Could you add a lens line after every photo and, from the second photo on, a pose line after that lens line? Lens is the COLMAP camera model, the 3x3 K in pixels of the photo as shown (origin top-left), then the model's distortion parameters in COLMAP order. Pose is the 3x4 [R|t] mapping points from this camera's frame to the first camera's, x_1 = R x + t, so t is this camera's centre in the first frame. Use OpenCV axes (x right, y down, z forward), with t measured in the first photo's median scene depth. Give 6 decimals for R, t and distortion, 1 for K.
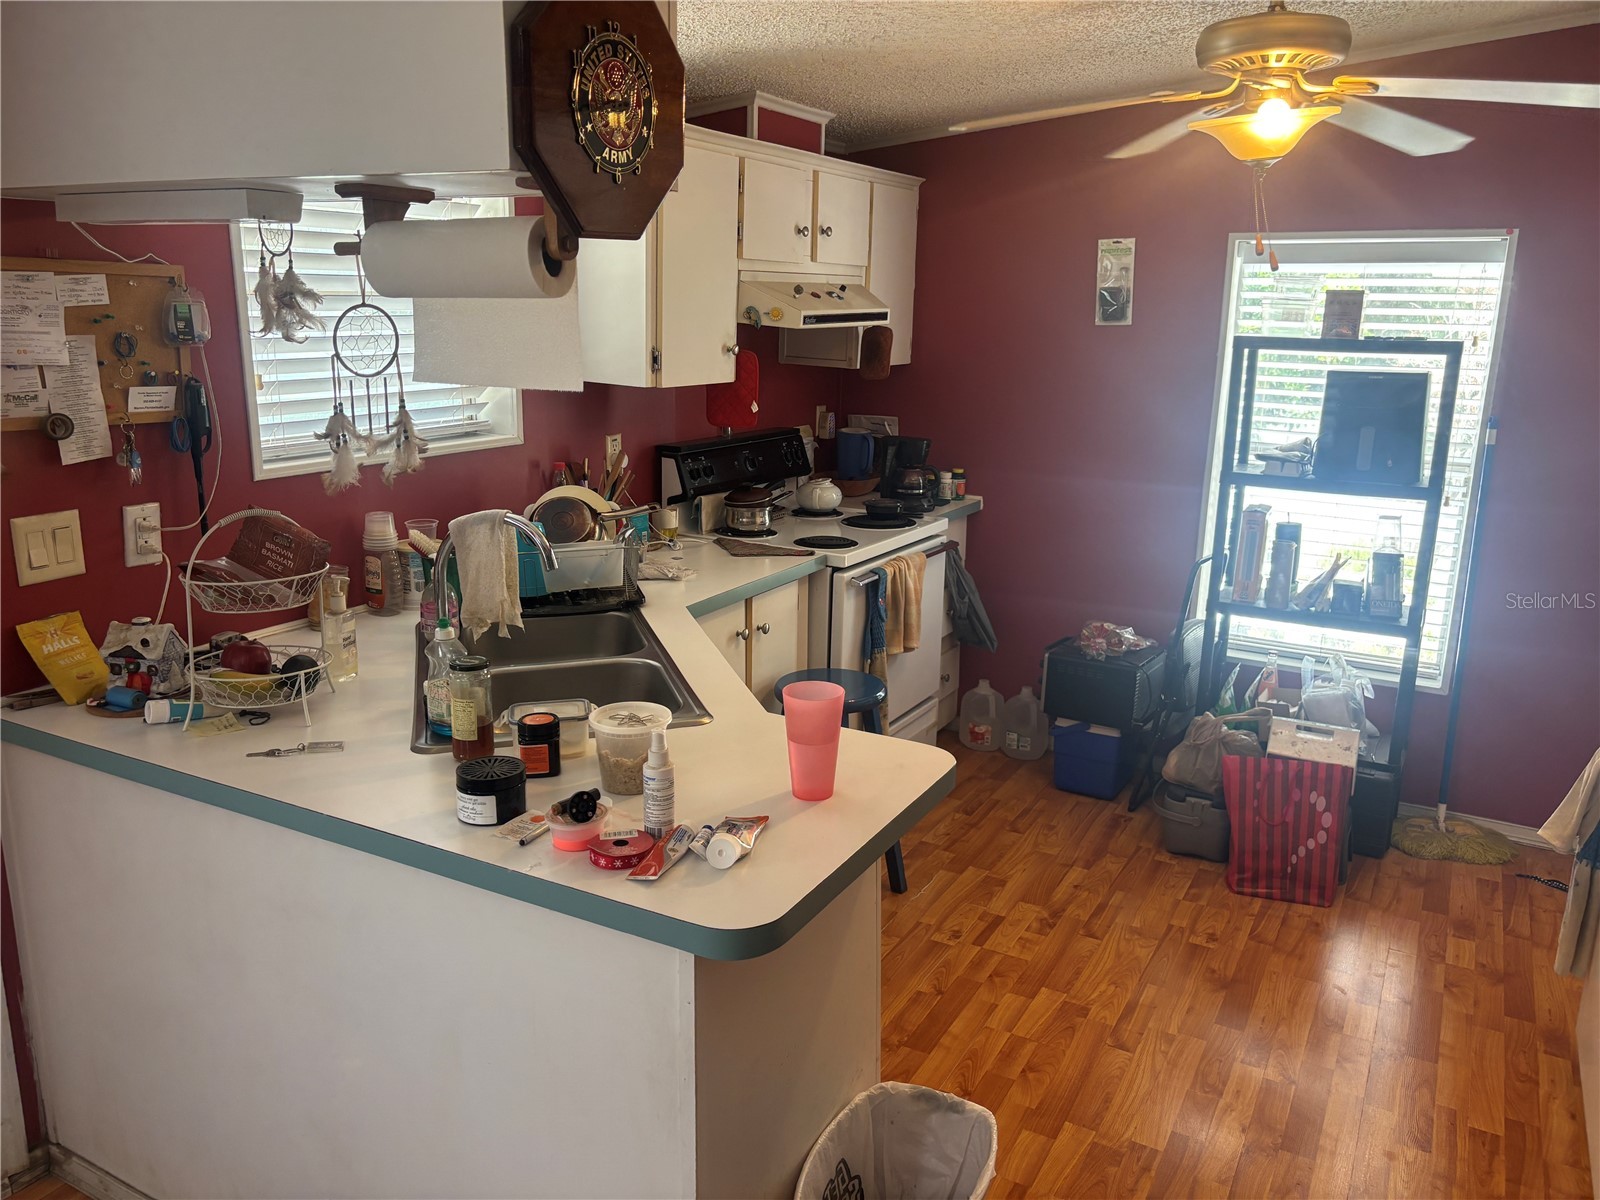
lens RADIAL K [[1227.8, 0, 802.3], [0, 1227.8, 589.6], [0, 0, 1]] dist [0.045848, -0.043979]
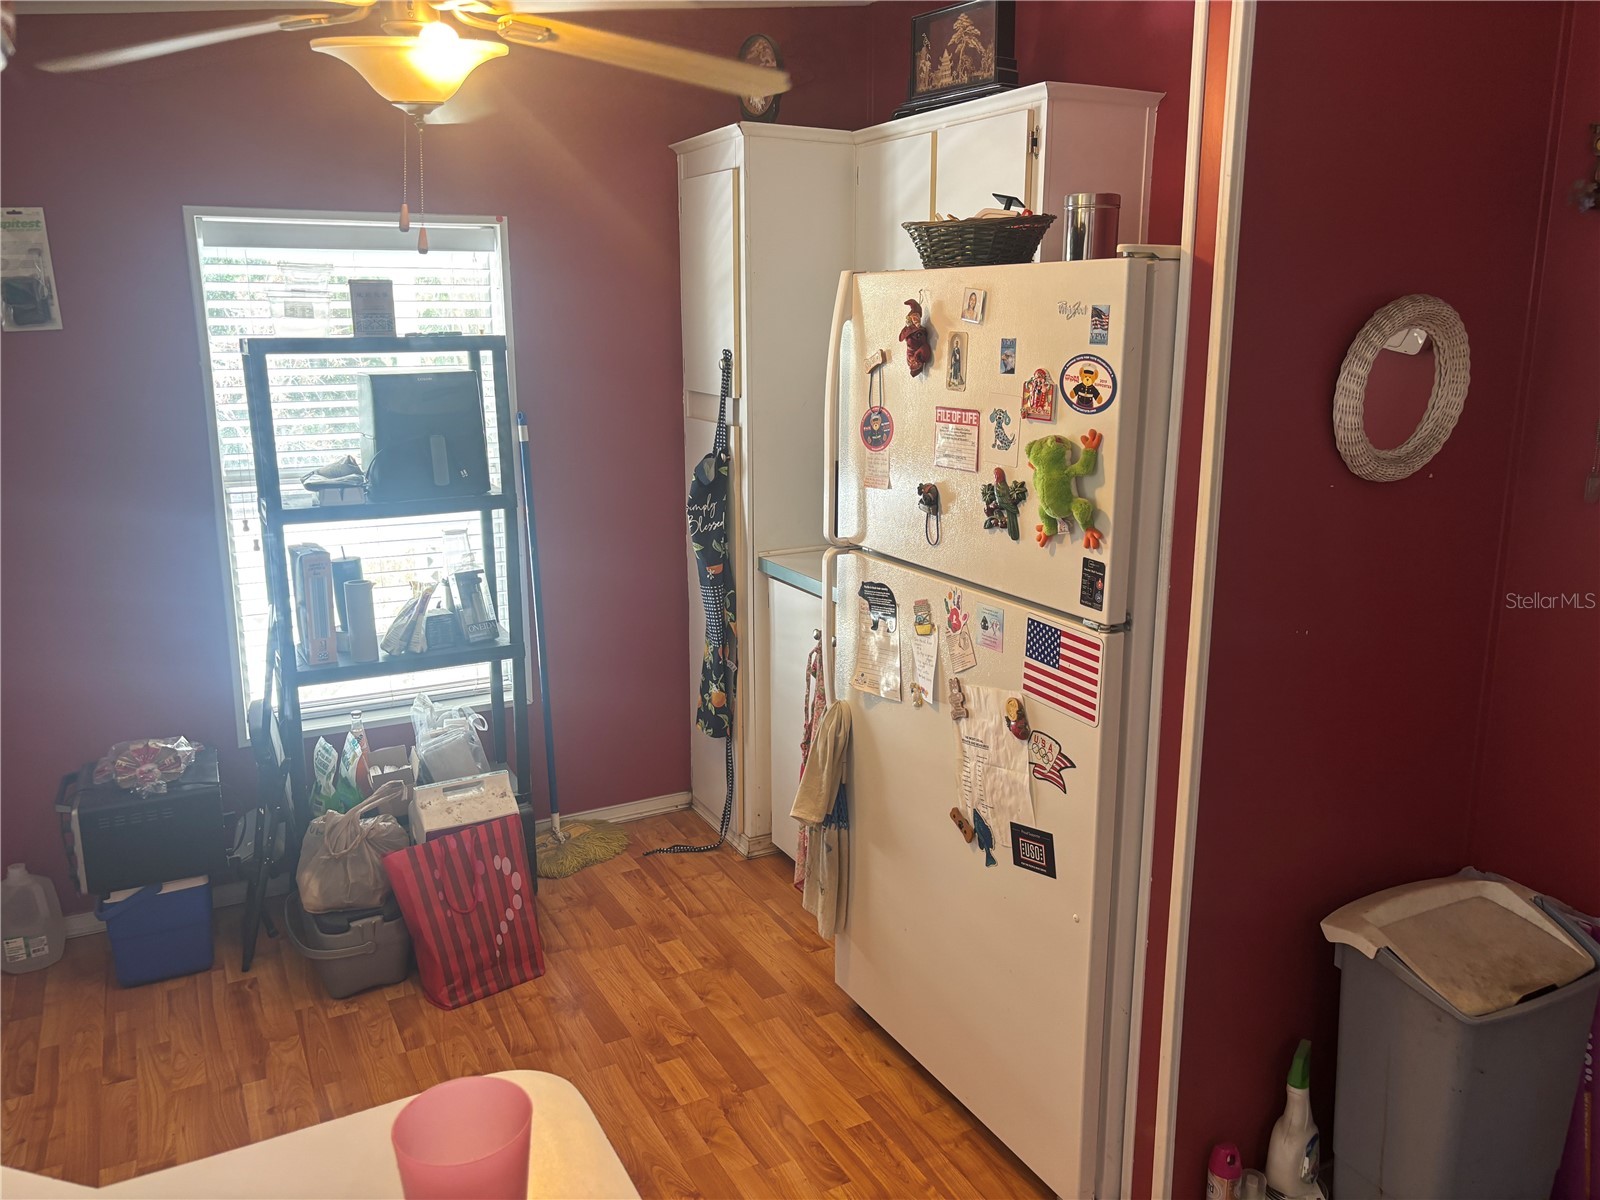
lens RADIAL K [[1227.8, 0, 792.9], [0, 1227.8, 582.7], [0, 0, 1]] dist [0.045848, -0.043979]
pose [[0.543061, -0.205771, 0.814091, -0.130343], [0.206396, 0.972476, 0.108122, -0.069104], [-0.813932, 0.109308, 0.570584, 0.291500]]
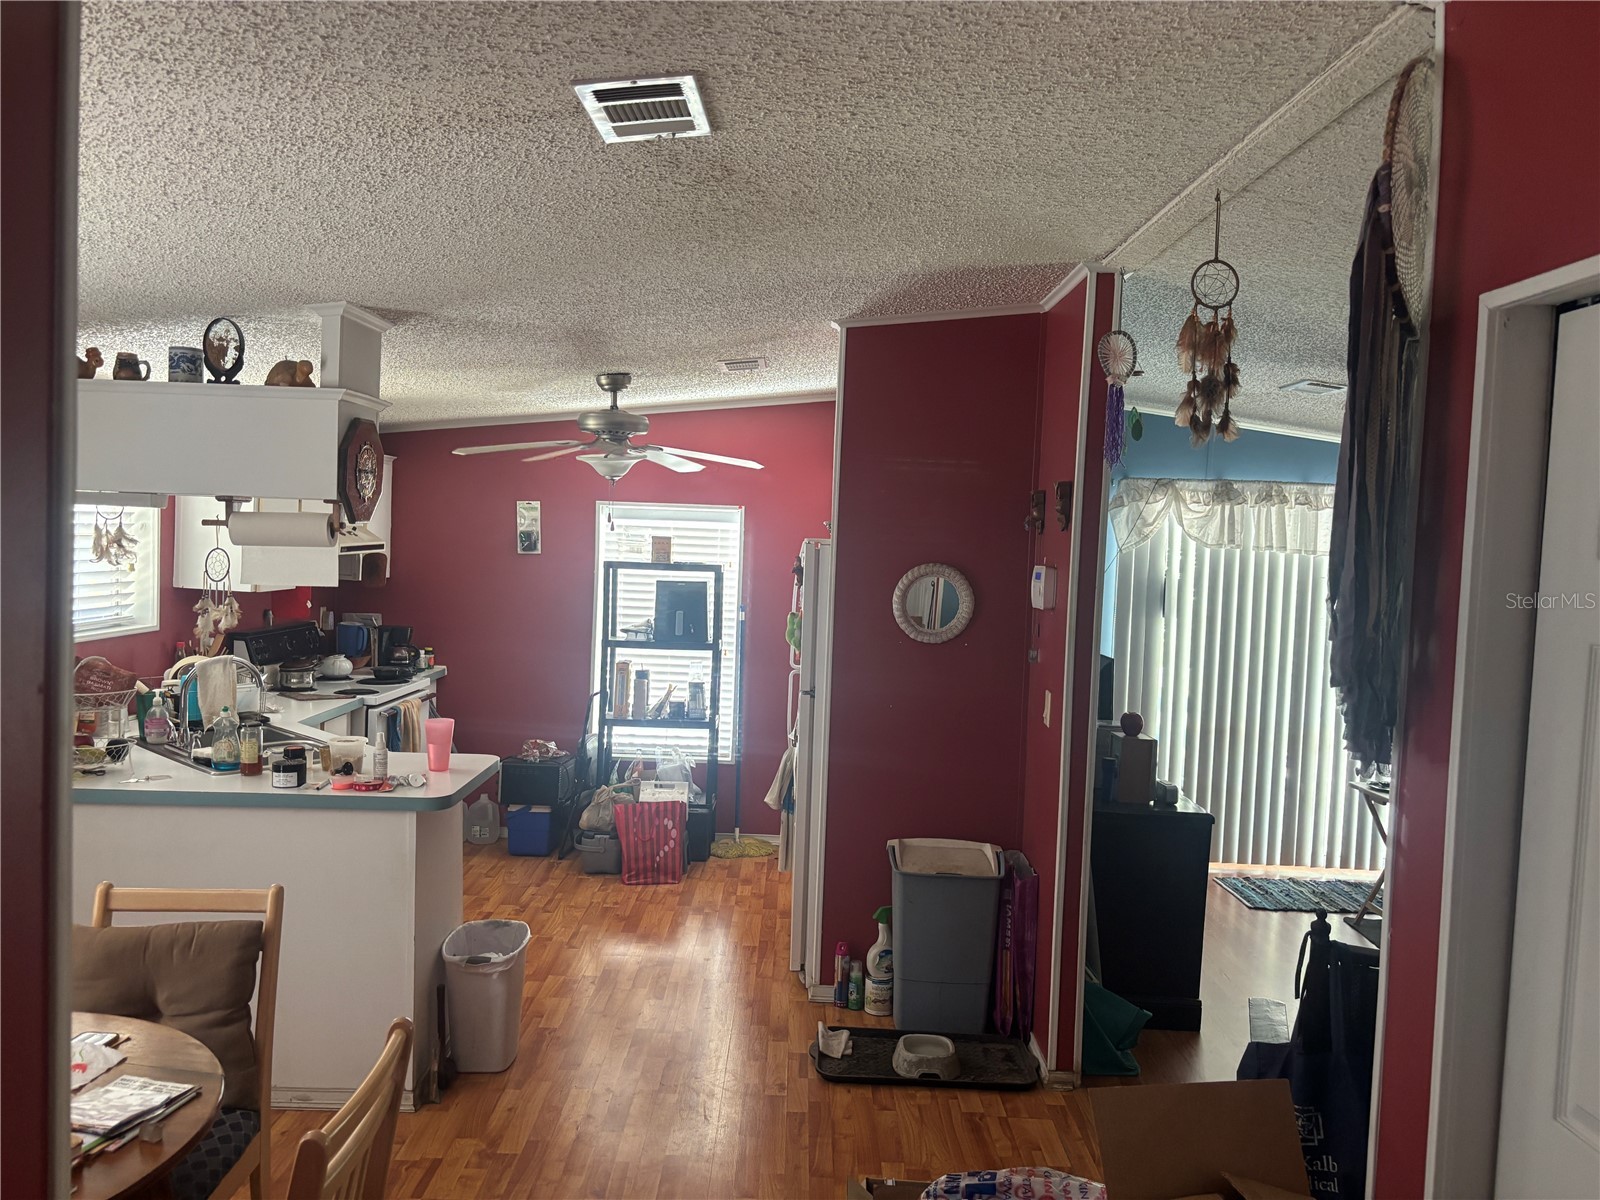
lens RADIAL K [[1227.8, 0, 836.4], [0, 1227.8, 586.2], [0, 0, 1]] dist [0.045848, -0.043979]
pose [[0.863563, -0.007815, 0.504180, -0.231714], [0.096538, 0.983947, -0.150098, 0.116216], [-0.494913, 0.178292, 0.850454, -0.603374]]
